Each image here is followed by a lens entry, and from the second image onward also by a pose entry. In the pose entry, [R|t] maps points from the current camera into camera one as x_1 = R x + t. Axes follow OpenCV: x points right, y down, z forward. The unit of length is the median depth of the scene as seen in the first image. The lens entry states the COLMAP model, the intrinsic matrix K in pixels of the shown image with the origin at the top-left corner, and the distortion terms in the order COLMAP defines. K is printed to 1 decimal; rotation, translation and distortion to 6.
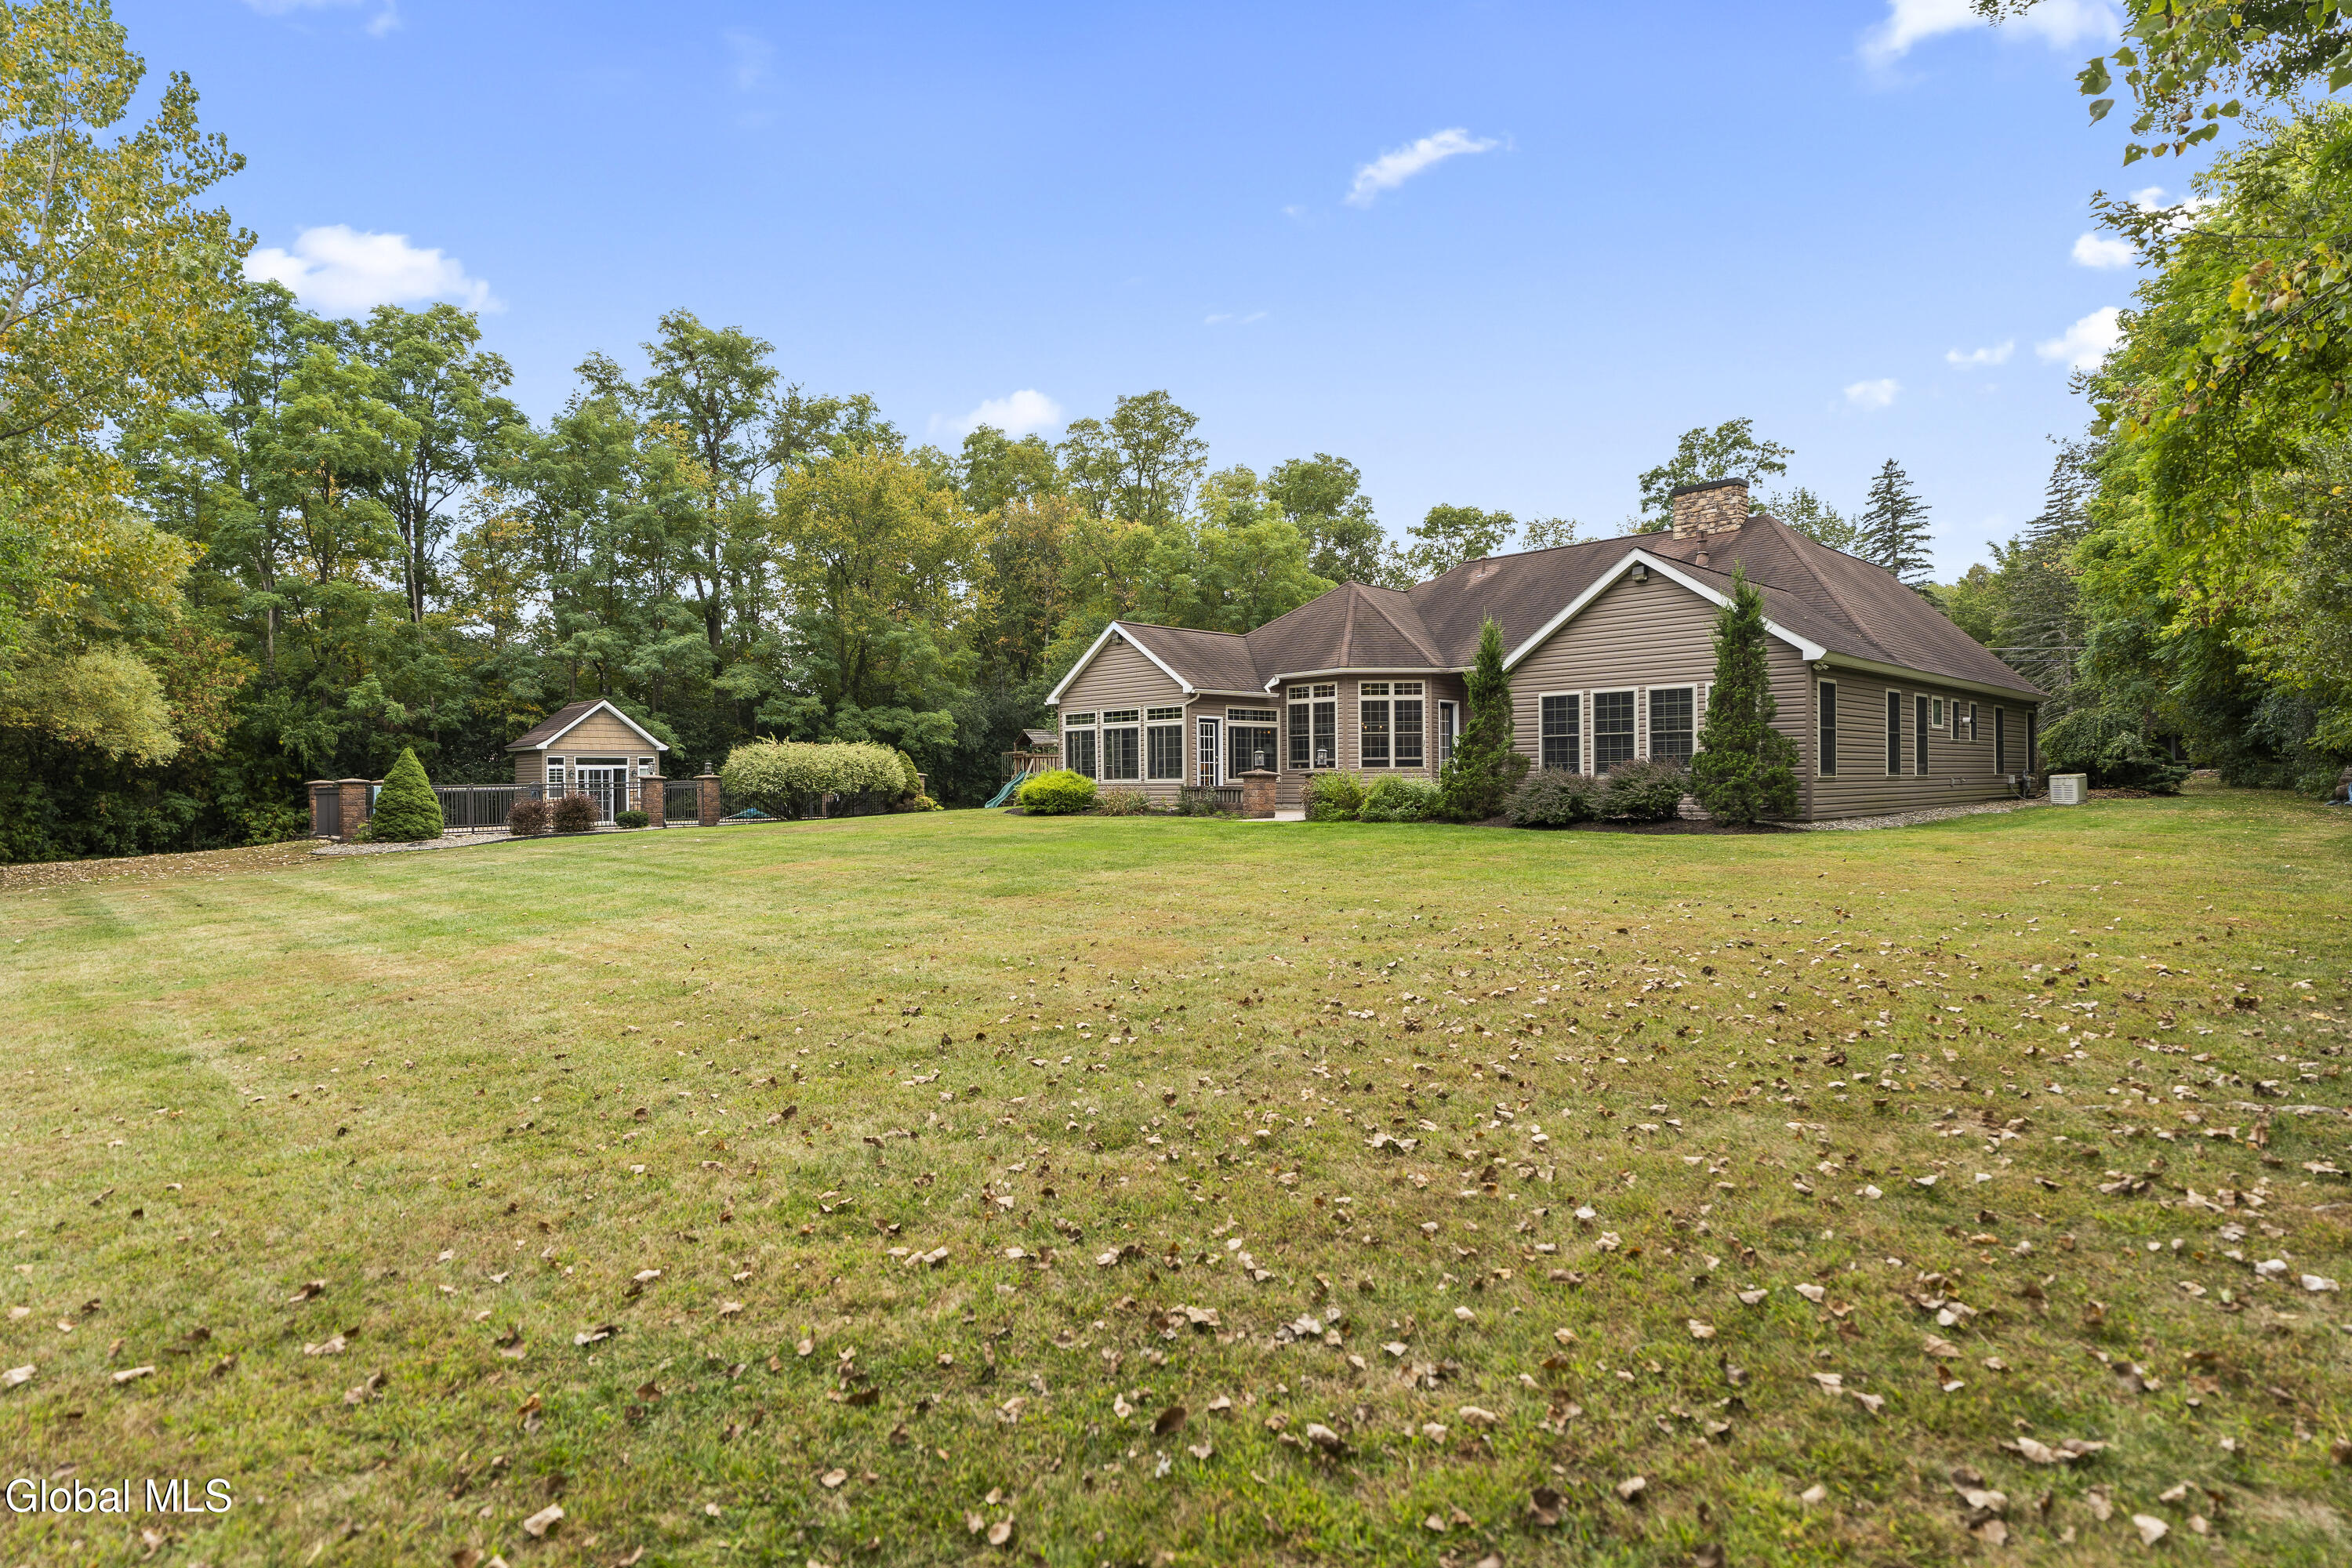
lens RADIAL K [[1252.1, 0, 1166.2], [0, 1252.1, 783.5], [0, 0, 1]] dist [0.018340, 0.001071]
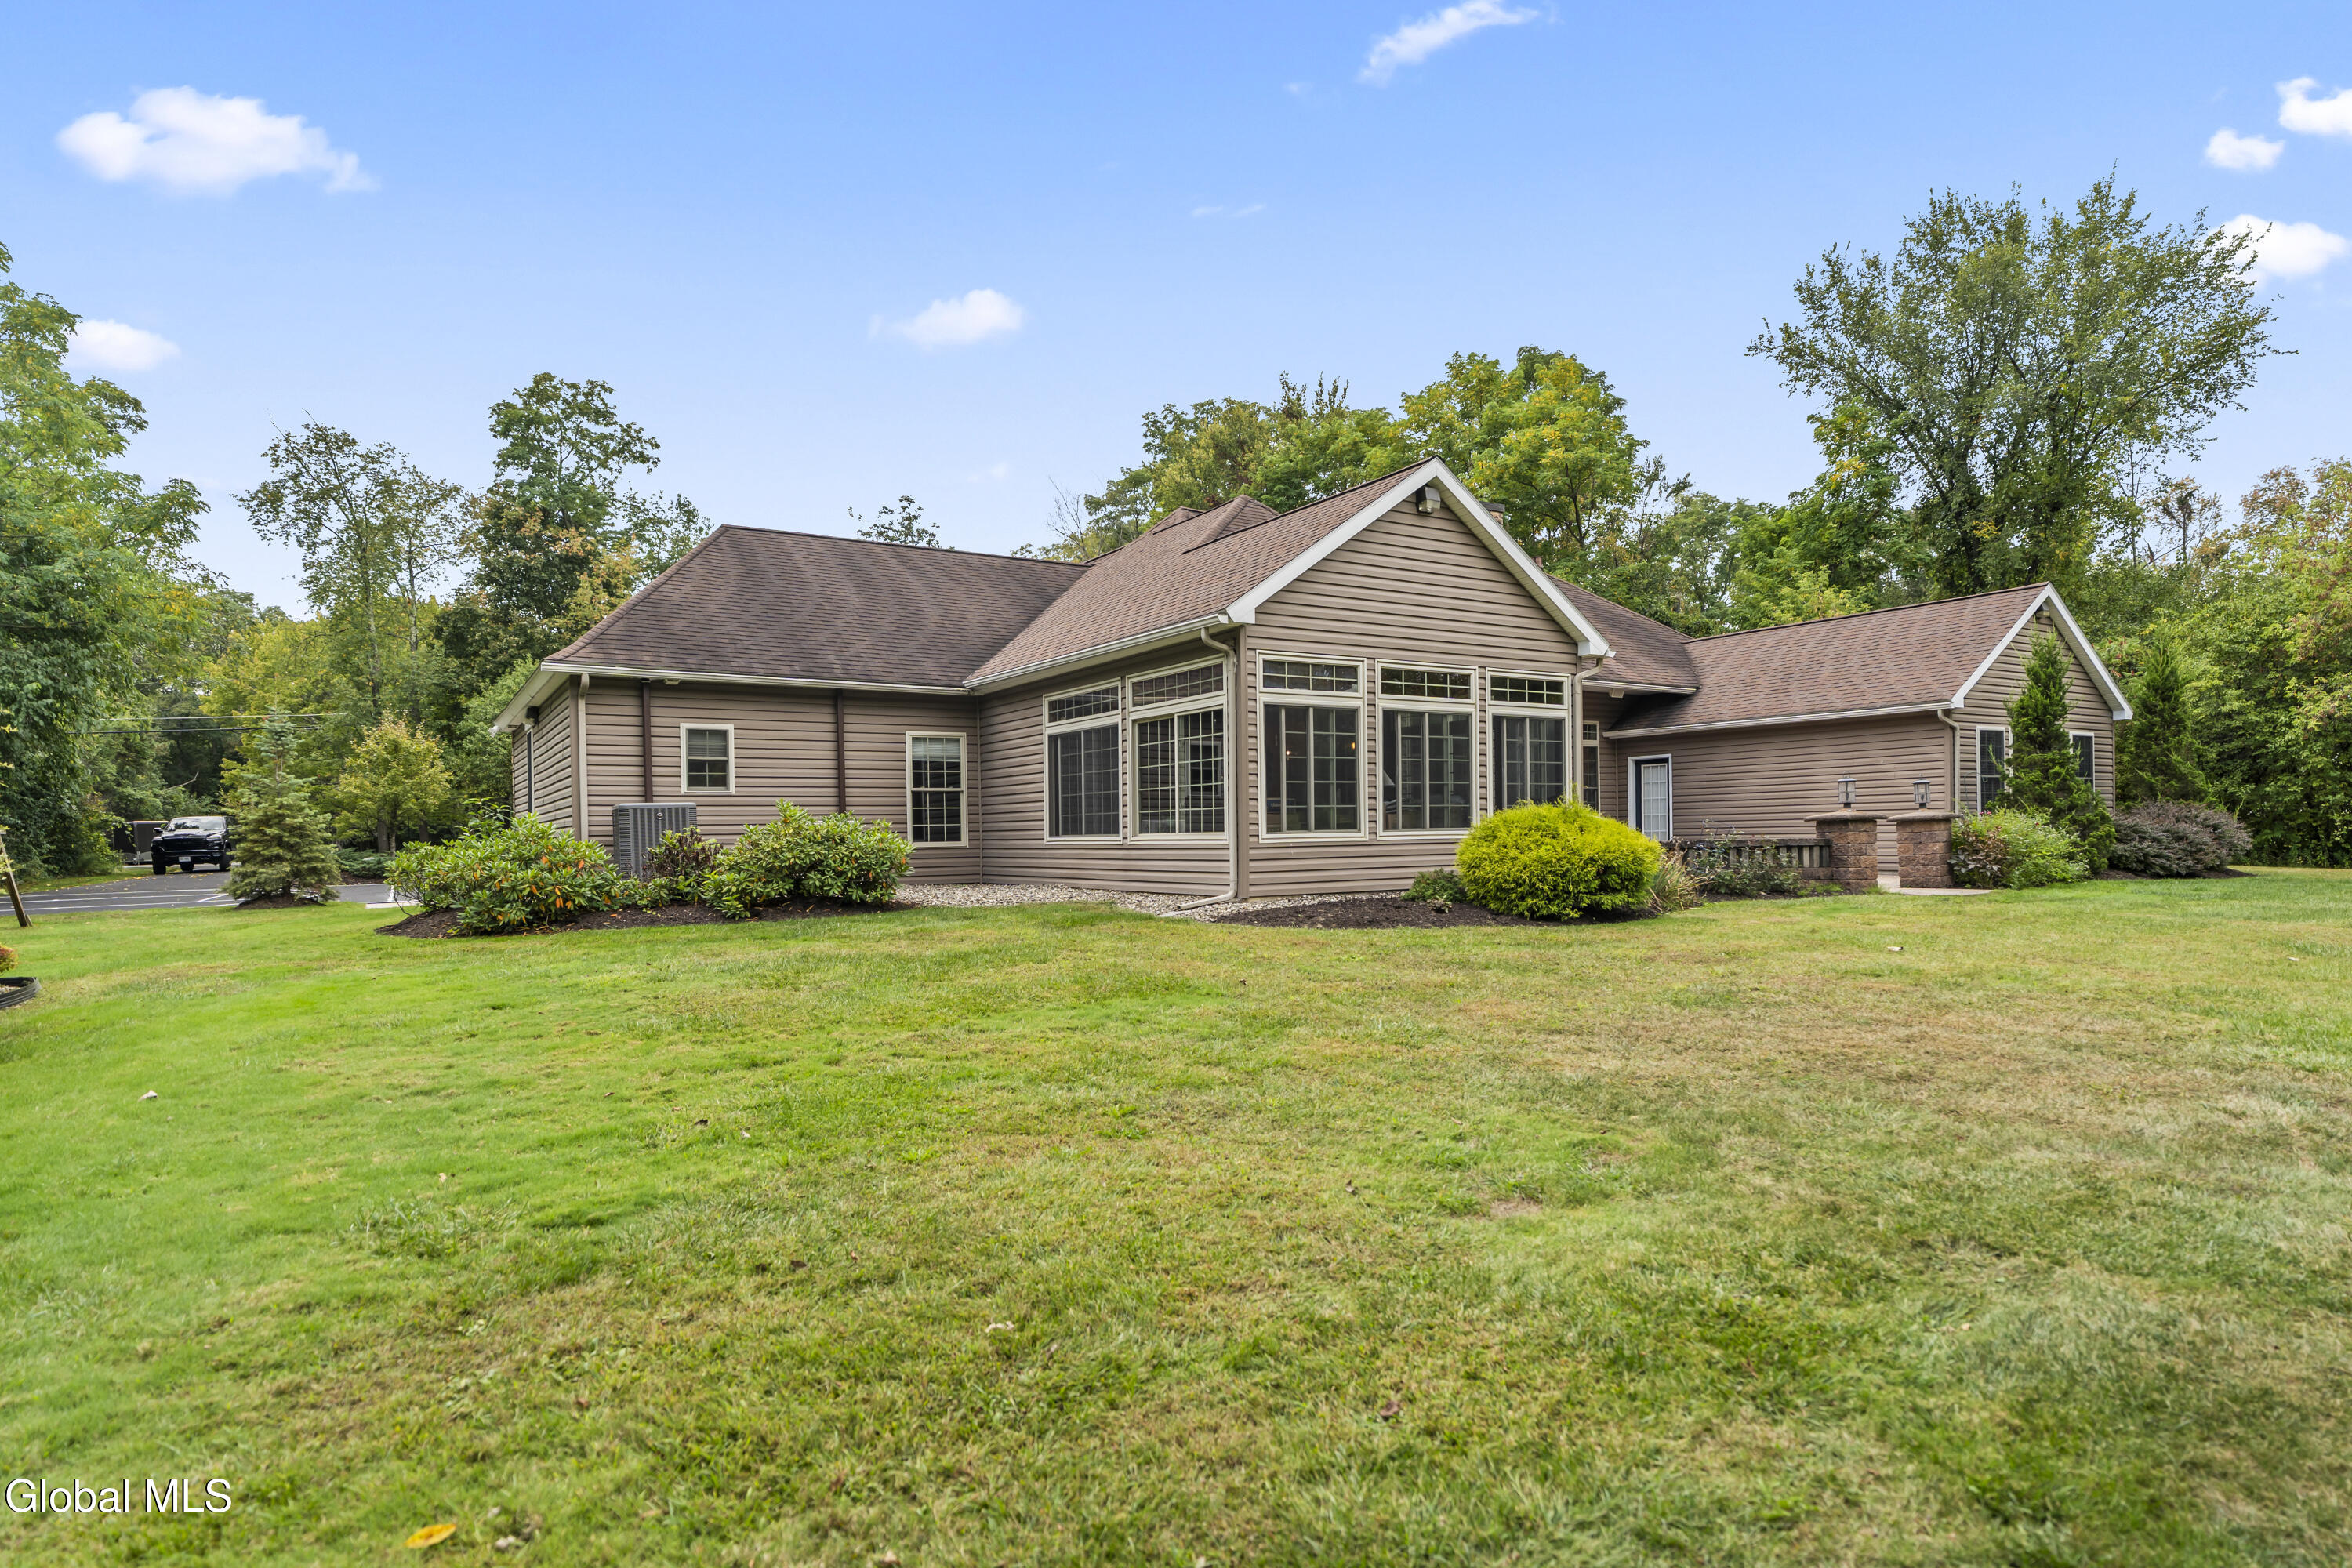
lens RADIAL K [[1284.0, 0, 1182.1], [0, 1284.0, 851.3], [0, 0, 1]] dist [-0.001552, 0.000887]
pose [[0.202687, -0.006775, 0.979220, -0.485478], [0.015723, 0.999870, 0.003663, 0.001068], [-0.979117, 0.014654, 0.202767, 0.992942]]
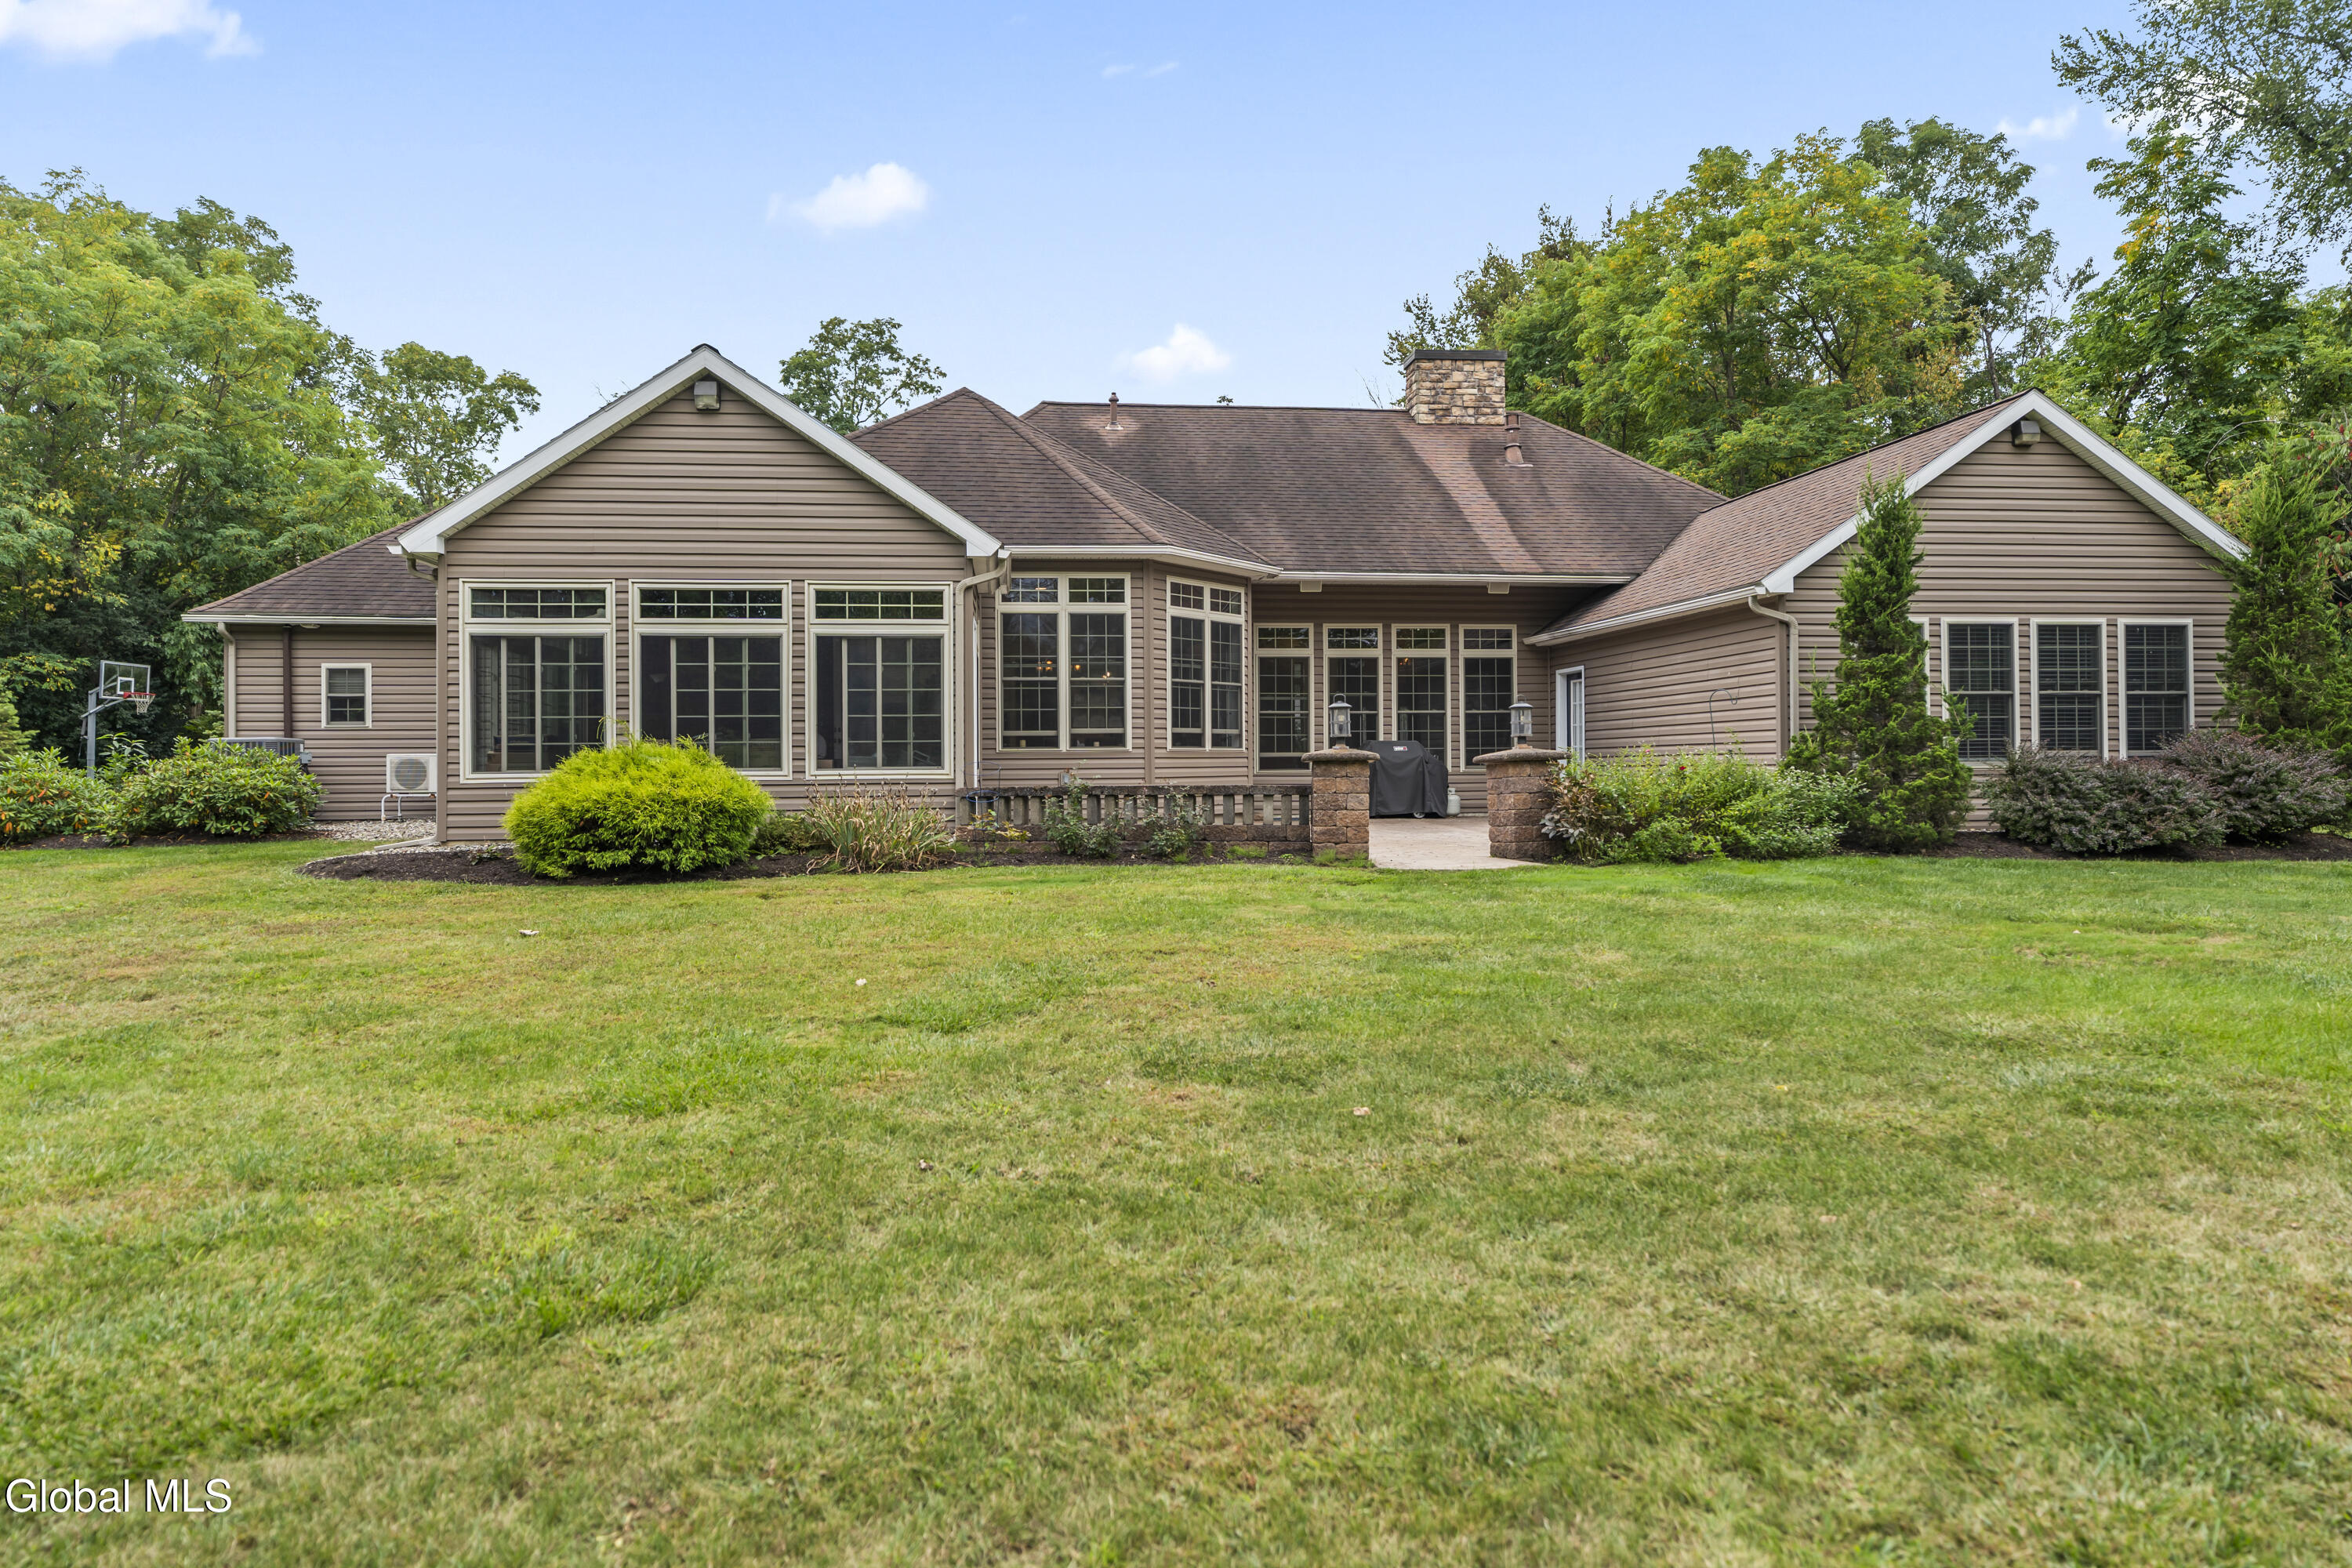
lens RADIAL K [[1420.3, 0, 1153.5], [0, 1420.3, 767.0], [0, 0, 1]] dist [-0.007010, 0.001361]
pose [[0.606066, 0.003098, 0.795409, -0.295605], [0.003549, 0.999972, -0.006599, -0.001022], [-0.795407, 0.006822, 0.606038, 0.634268]]
